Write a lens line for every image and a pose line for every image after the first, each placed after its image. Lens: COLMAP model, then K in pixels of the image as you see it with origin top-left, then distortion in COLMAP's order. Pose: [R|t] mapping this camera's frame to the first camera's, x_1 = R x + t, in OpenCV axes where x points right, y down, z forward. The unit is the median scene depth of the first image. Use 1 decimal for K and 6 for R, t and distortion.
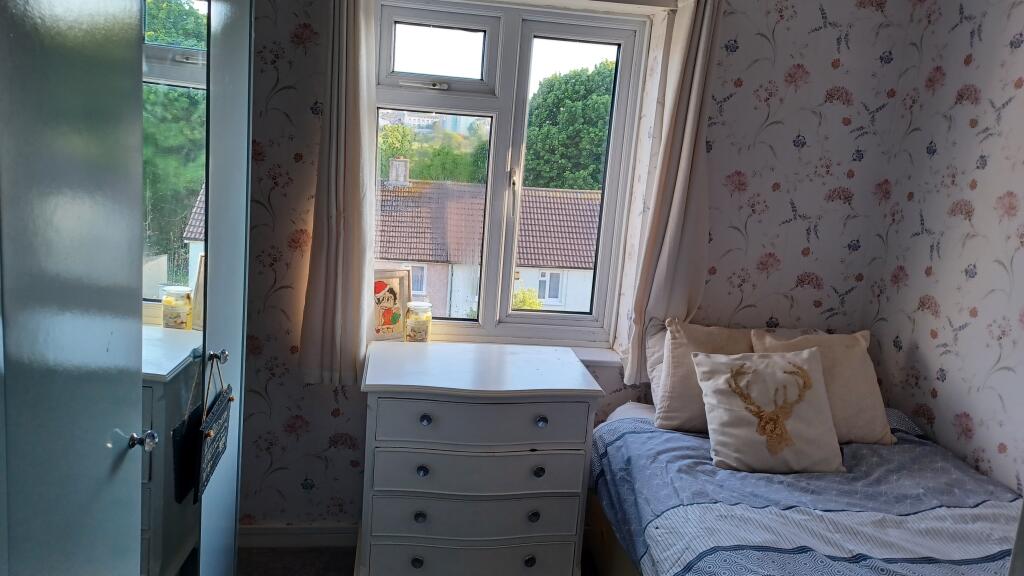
lens RADIAL K [[739.3, 0, 502.4], [0, 739.3, 287.7], [0, 0, 1]] dist [0.007083, 0.005879]
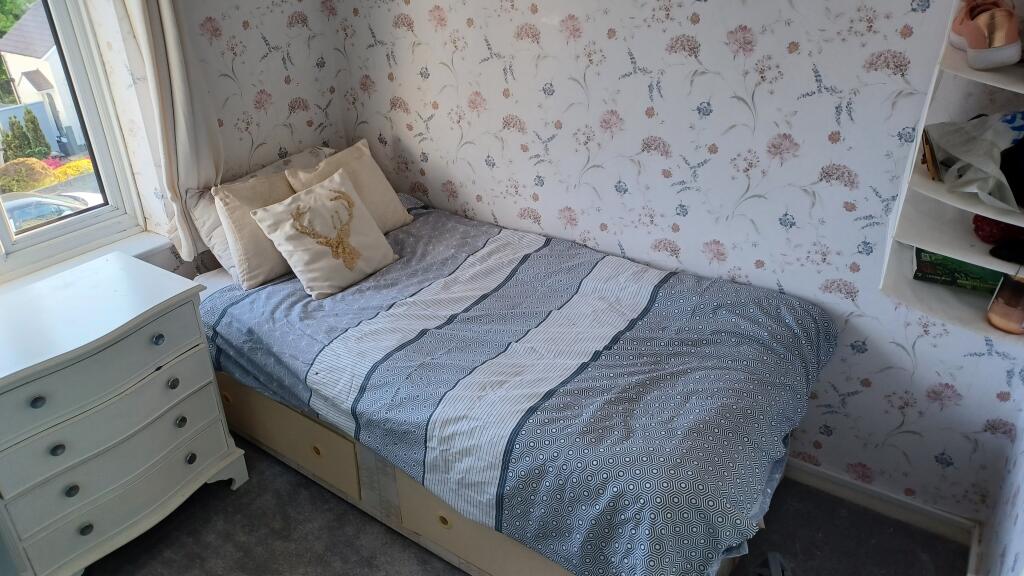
lens RADIAL K [[739.3, 0, 502.4], [0, 739.3, 287.7], [0, 0, 1]] dist [0.007083, 0.005879]
pose [[0.623186, -0.444639, 0.643379, -0.260562], [0.197766, 0.885515, 0.420419, -0.199971], [-0.756656, -0.134761, 0.639775, 0.037426]]
